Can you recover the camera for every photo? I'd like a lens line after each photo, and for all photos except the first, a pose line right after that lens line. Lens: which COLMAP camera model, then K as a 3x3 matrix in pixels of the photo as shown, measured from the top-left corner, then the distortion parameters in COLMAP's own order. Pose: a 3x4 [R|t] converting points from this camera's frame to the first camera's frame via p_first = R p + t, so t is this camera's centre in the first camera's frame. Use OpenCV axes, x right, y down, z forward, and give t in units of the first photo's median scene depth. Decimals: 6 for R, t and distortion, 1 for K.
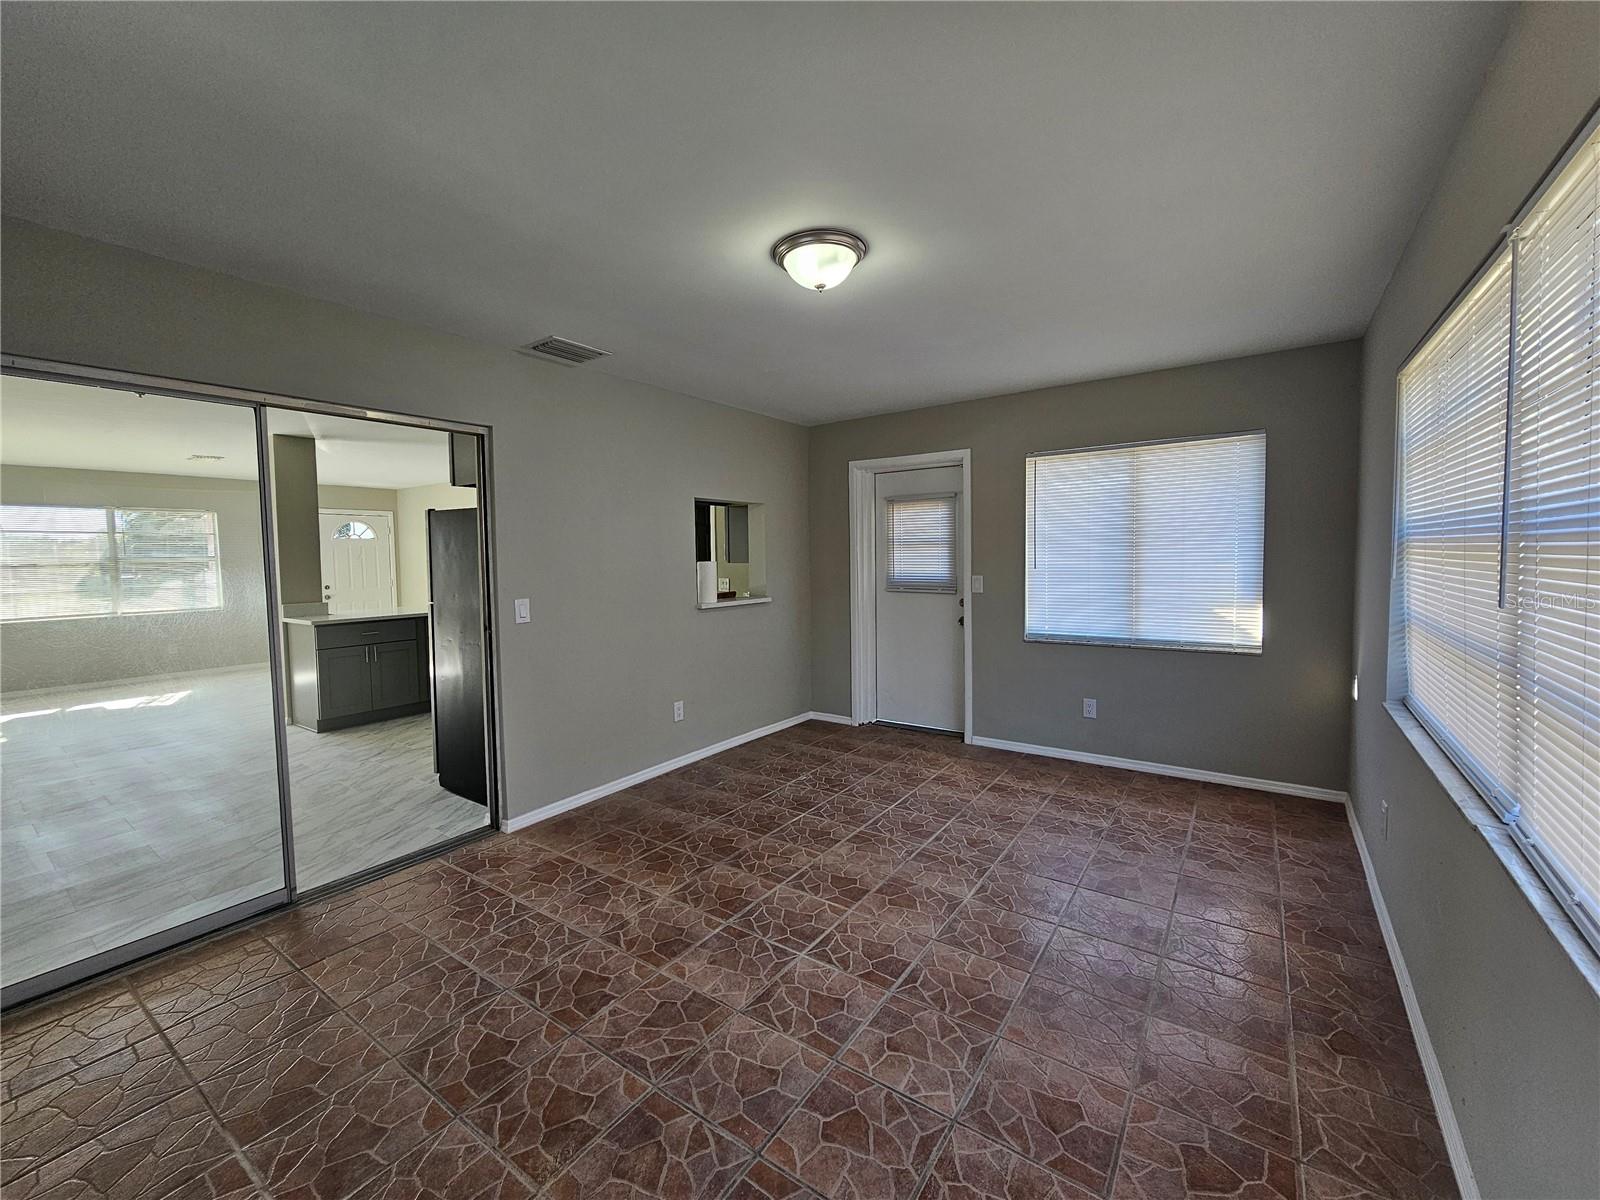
lens RADIAL K [[654.2, 0, 794.3], [0, 654.2, 591.3], [0, 0, 1]] dist [-0.002024, -0.000501]
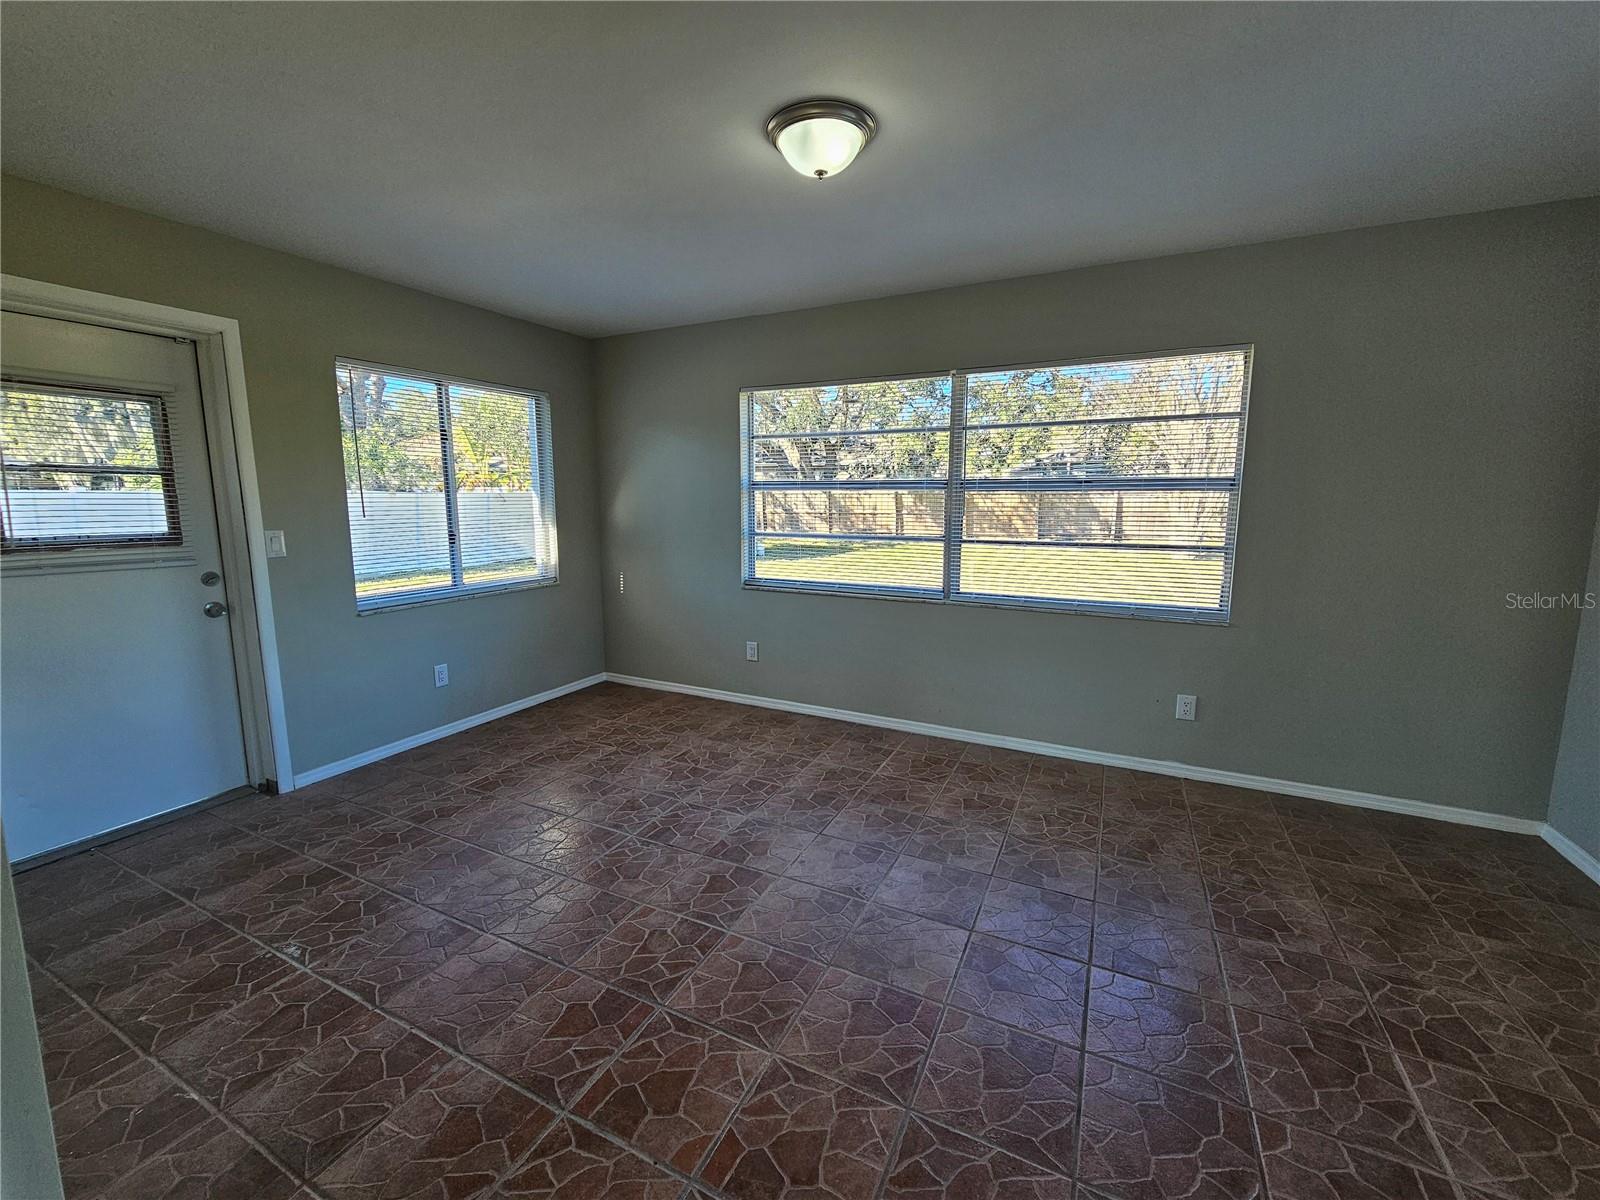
lens RADIAL K [[654.2, 0, 791.3], [0, 654.2, 594.2], [0, 0, 1]] dist [-0.002024, -0.000501]
pose [[-0.146504, -0.129196, 0.980737, -0.613738], [0.060351, 0.988420, 0.139224, -0.030104], [-0.987367, 0.079585, -0.137010, 0.854922]]
